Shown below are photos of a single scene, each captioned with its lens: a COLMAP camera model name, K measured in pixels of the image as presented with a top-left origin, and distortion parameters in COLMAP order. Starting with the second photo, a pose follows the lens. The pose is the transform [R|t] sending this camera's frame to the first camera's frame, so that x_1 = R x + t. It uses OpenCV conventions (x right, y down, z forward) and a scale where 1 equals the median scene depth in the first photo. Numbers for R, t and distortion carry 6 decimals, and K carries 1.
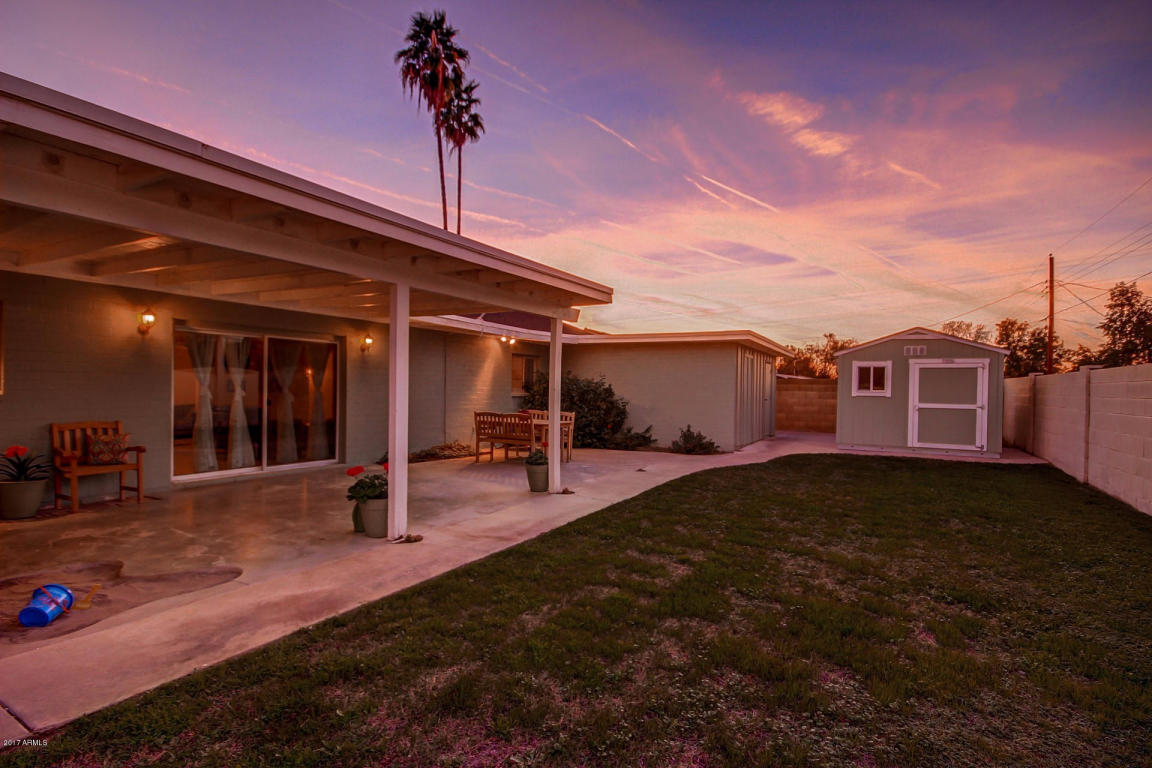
lens RADIAL K [[526.8, 0, 575.9], [0, 526.8, 382.6], [0, 0, 1]] dist [-0.000592, -0.000012]
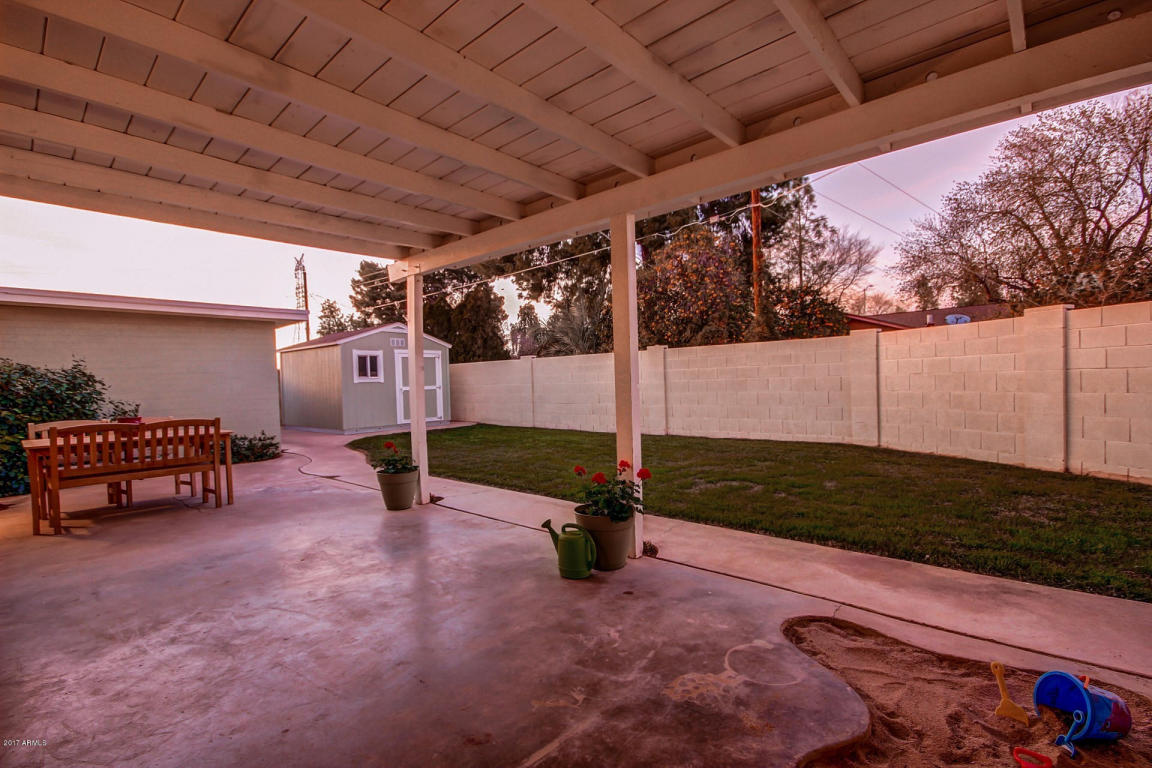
lens RADIAL K [[526.8, 0, 575.5], [0, 526.8, 384.2], [0, 0, 1]] dist [-0.000592, -0.000012]
pose [[0.236542, -0.031123, 0.971123, -0.843197], [0.024647, 0.999357, 0.026024, 0.024647], [-0.971309, 0.017779, 0.237157, 0.698641]]
